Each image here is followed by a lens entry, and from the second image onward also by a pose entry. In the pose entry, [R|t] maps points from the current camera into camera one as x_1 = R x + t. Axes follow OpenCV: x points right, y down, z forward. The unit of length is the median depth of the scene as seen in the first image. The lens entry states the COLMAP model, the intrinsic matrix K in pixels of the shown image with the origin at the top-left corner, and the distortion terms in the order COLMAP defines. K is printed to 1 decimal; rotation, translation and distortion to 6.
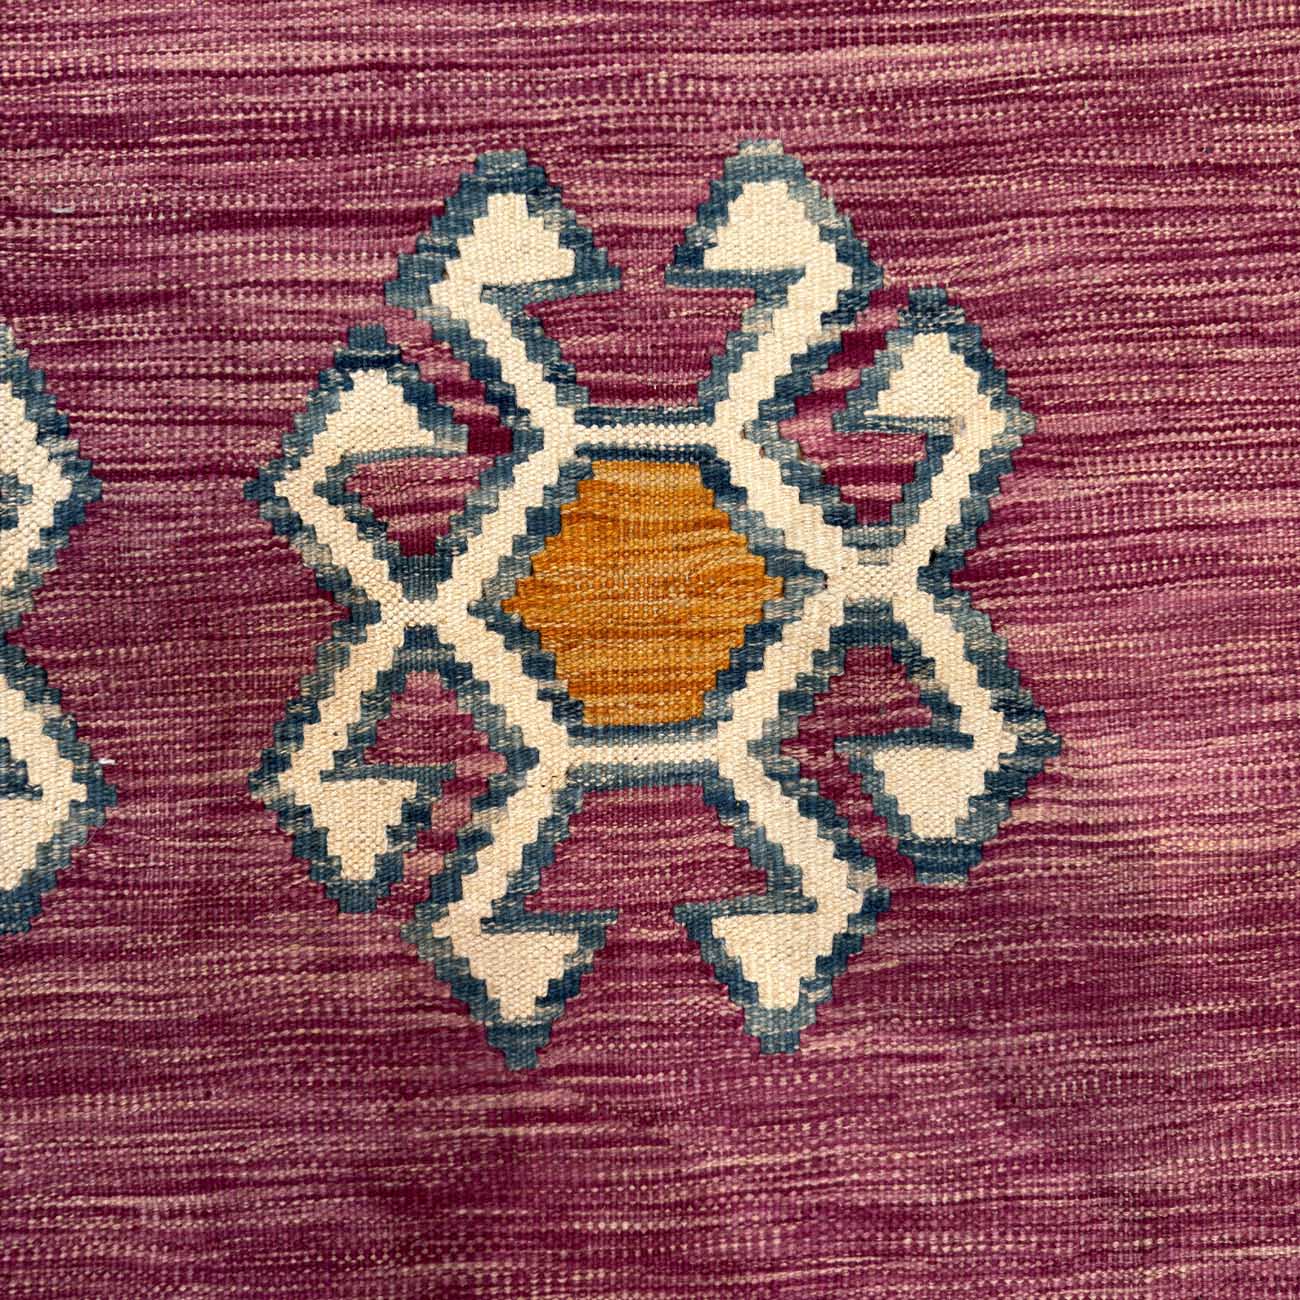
lens RADIAL K [[1238.9, 0, 650.0], [0, 1238.9, 650.0], [0, 0, 1]] dist [0.171066, -0.451844]
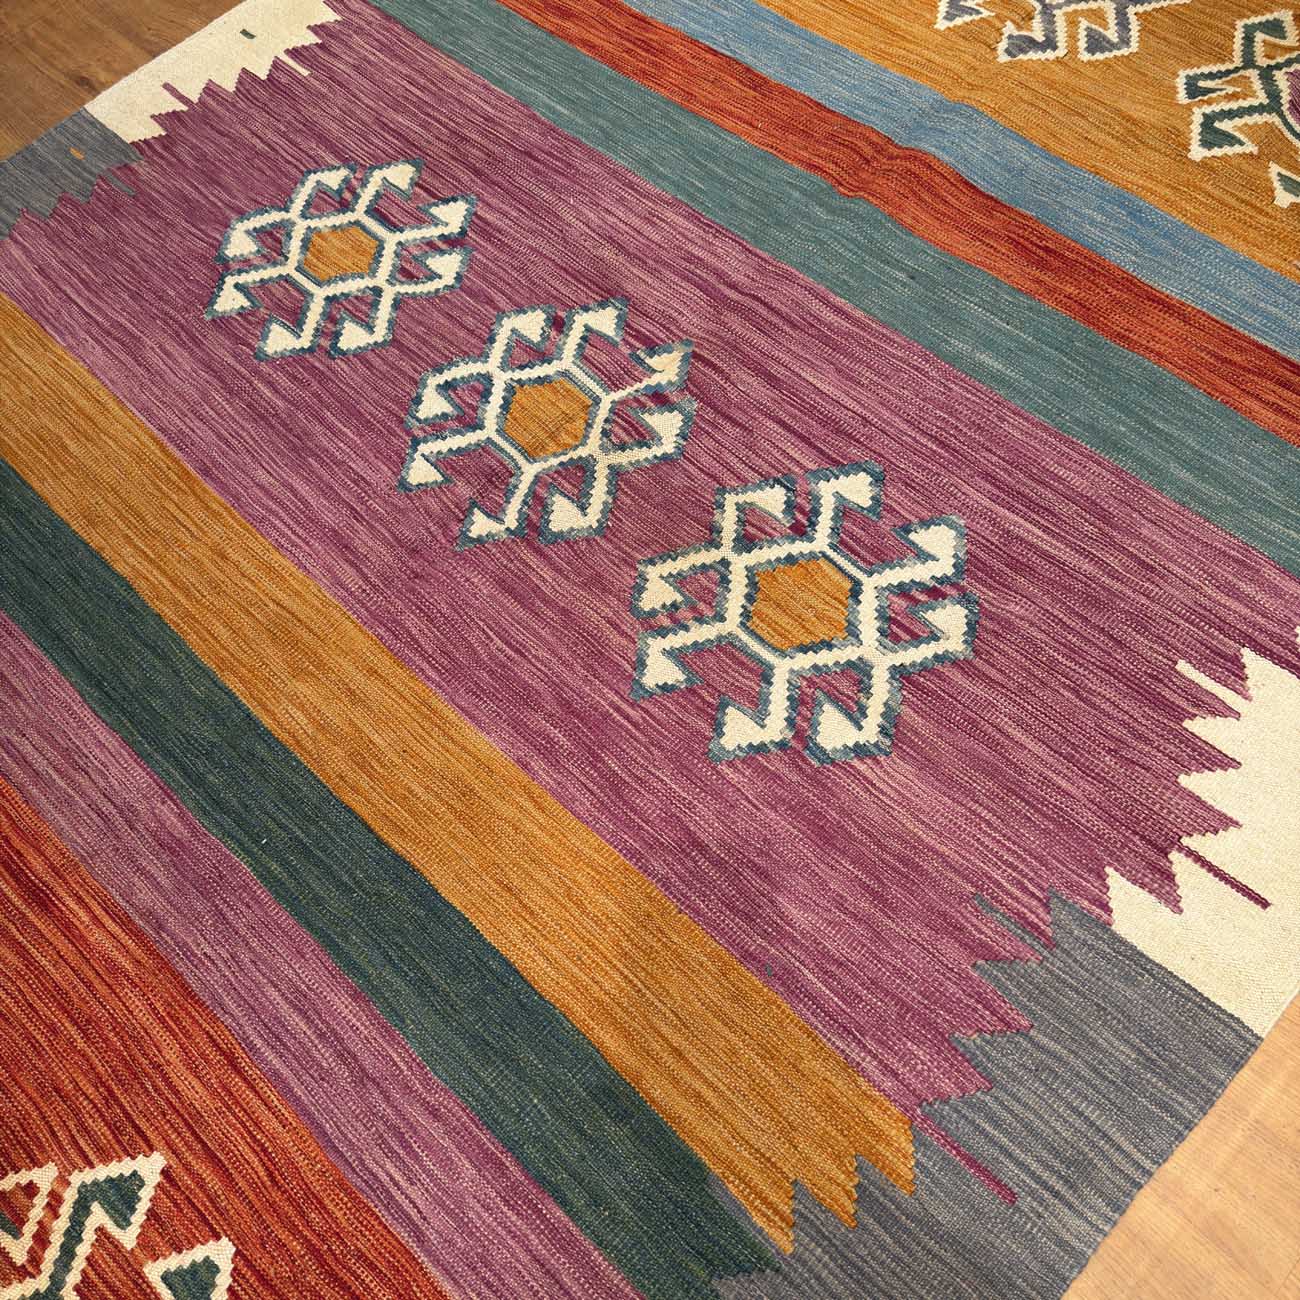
lens RADIAL K [[1228.2, 0, 650.0], [0, 1228.2, 650.0], [0, 0, 1]] dist [0.074074, -0.089878]
pose [[0.690224, 0.601712, -0.401911, 0.827104], [-0.711878, 0.664220, -0.228126, 0.788902], [0.129691, 0.443570, 0.886807, -1.172233]]
